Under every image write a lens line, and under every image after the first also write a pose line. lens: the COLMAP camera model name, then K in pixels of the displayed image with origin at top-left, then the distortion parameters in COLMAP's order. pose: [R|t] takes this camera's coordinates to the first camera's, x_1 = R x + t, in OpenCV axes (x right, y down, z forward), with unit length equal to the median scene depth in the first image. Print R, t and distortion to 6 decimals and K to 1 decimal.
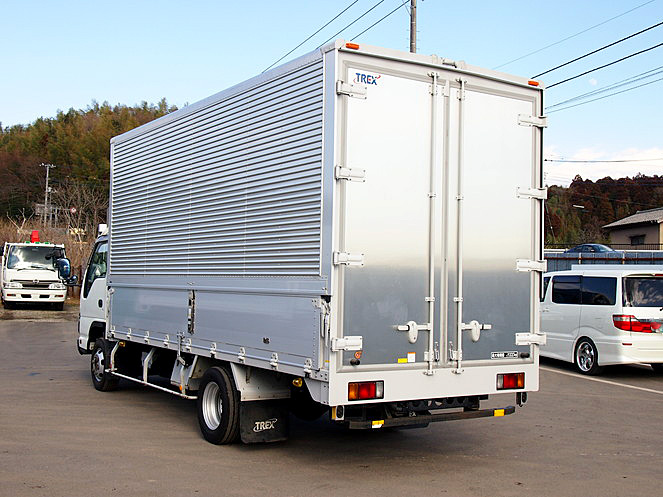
lens RADIAL K [[837.6, 0, 333.2], [0, 837.6, 253.2], [0, 0, 1]] dist [-0.066503, 0.000000]
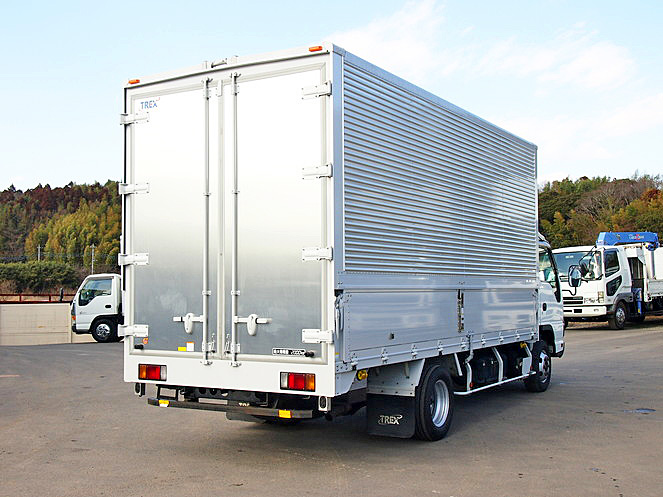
lens RADIAL K [[837.6, 0, 332.4], [0, 837.6, 243.5], [0, 0, 1]] dist [-0.066503, 0.000000]
pose [[0.455930, -0.067225, -0.887473, 1.114038], [0.051938, 0.997454, -0.048874, 0.052285], [0.888499, -0.023811, 0.458261, 0.653177]]
